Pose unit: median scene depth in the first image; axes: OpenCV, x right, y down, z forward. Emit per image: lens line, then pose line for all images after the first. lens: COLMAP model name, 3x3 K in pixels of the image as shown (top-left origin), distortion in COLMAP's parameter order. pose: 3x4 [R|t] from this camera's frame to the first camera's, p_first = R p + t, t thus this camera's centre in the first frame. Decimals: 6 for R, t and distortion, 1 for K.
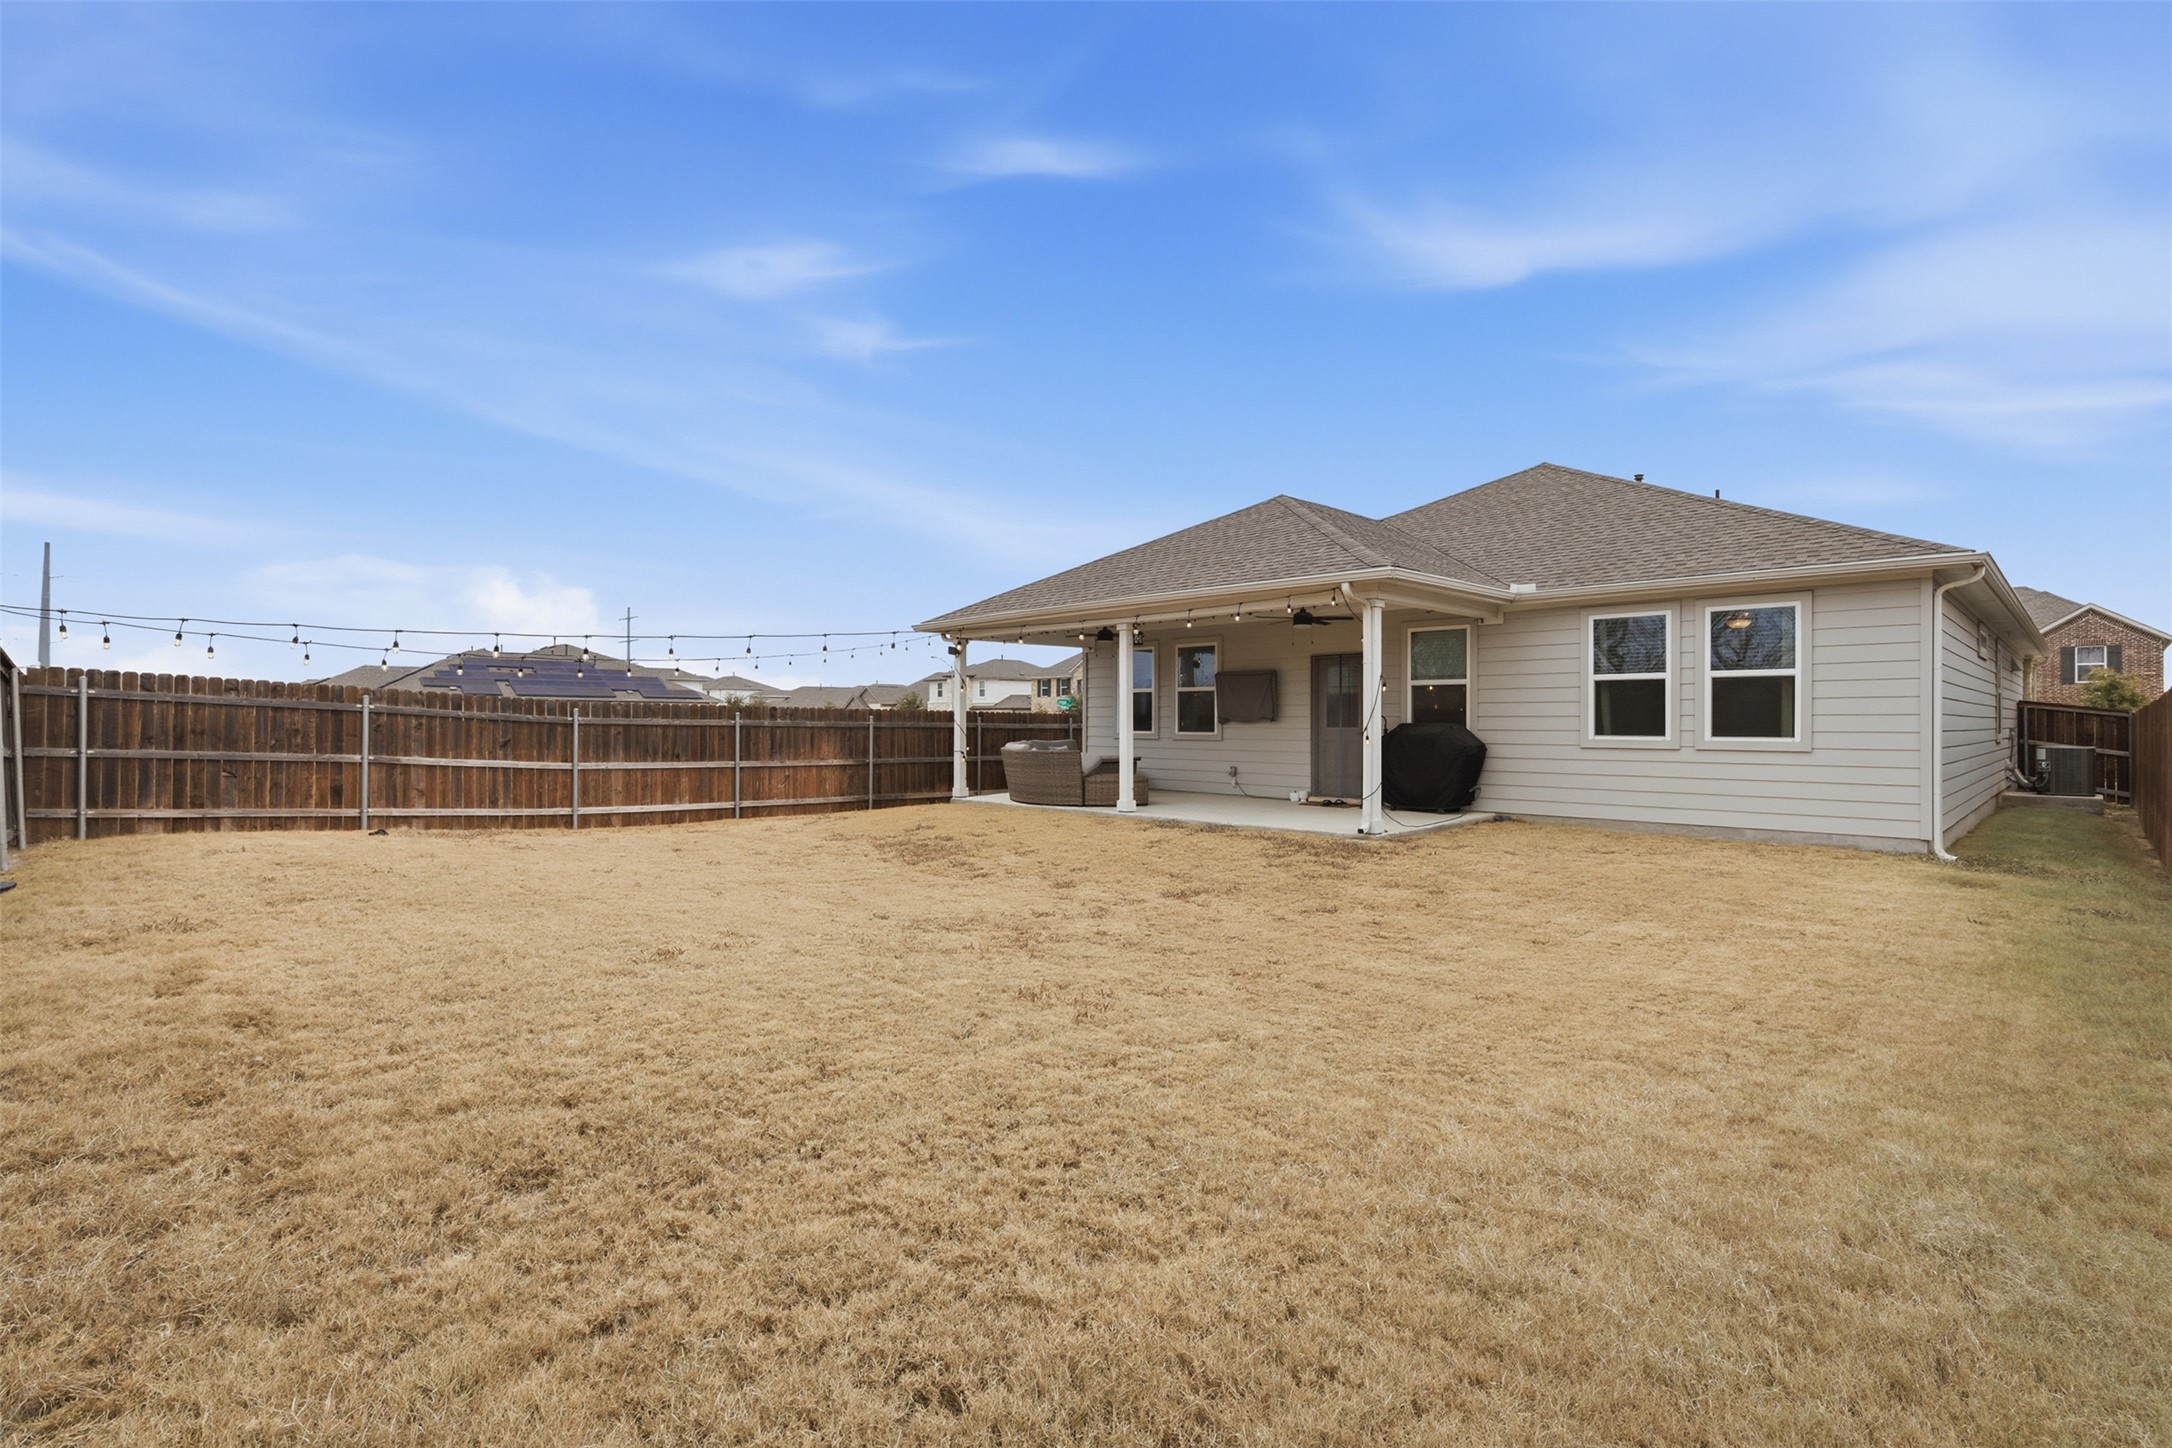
lens RADIAL K [[987.9, 0, 1090.5], [0, 987.9, 722.1], [0, 0, 1]] dist [-0.001146, 0.001817]
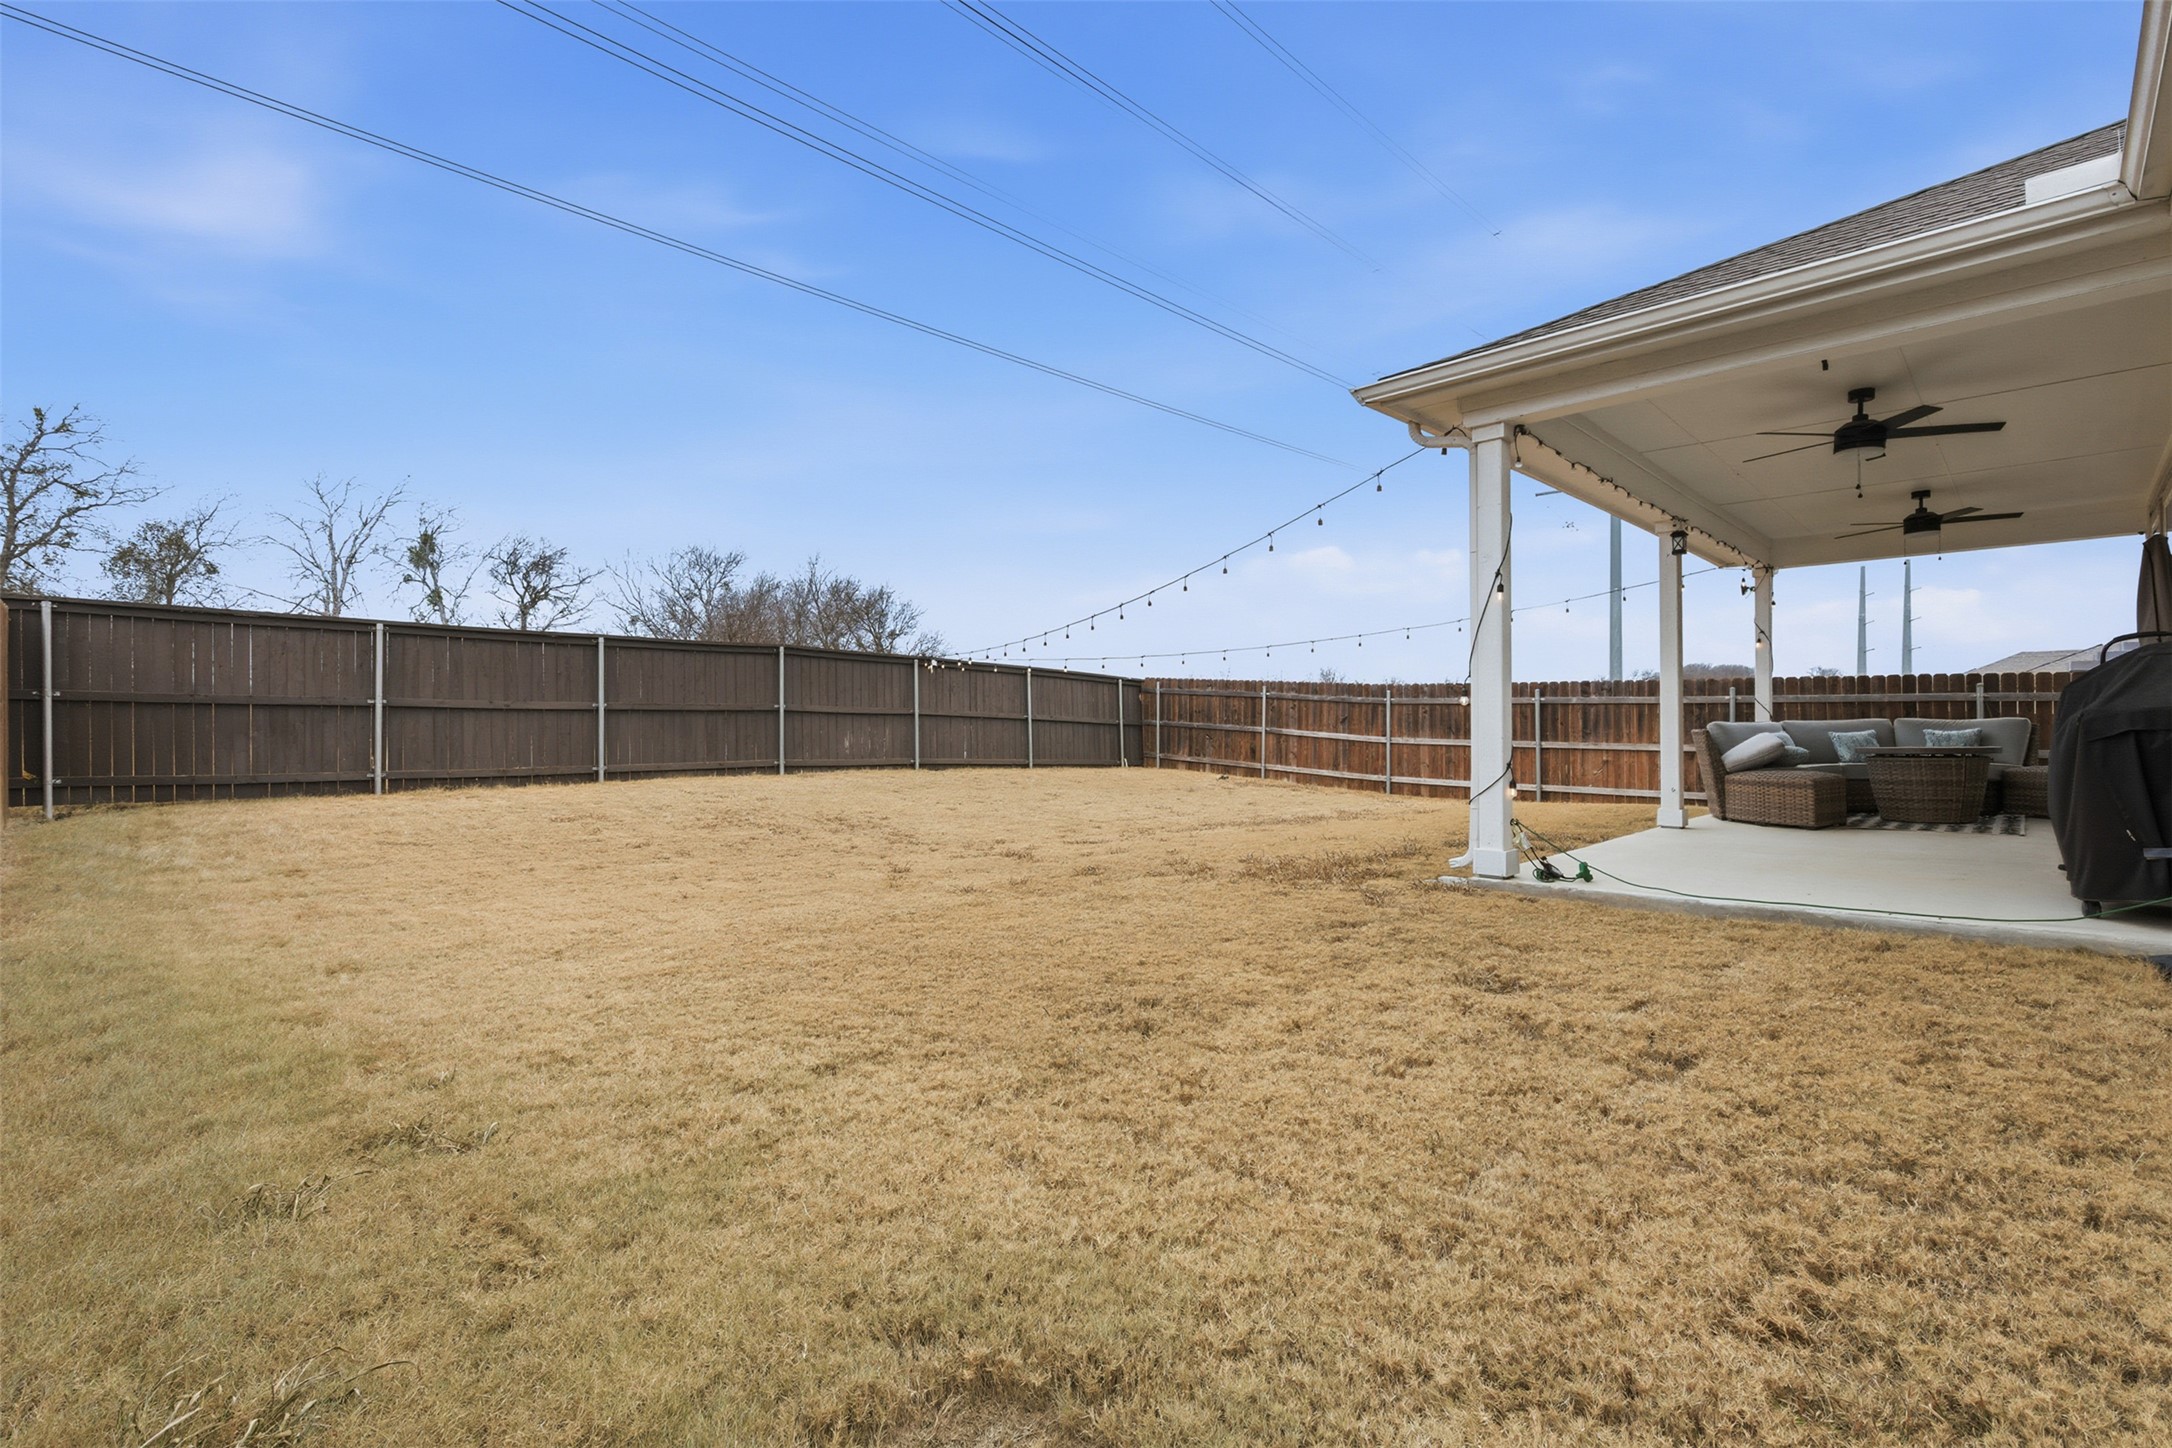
lens RADIAL K [[987.9, 0, 1089.0], [0, 987.9, 727.2], [0, 0, 1]] dist [-0.001146, 0.001817]
pose [[0.025269, -0.003554, -0.999674, 0.649330], [-0.004251, 0.999984, -0.003662, 0.035812], [0.999672, 0.004342, 0.025254, 0.633081]]
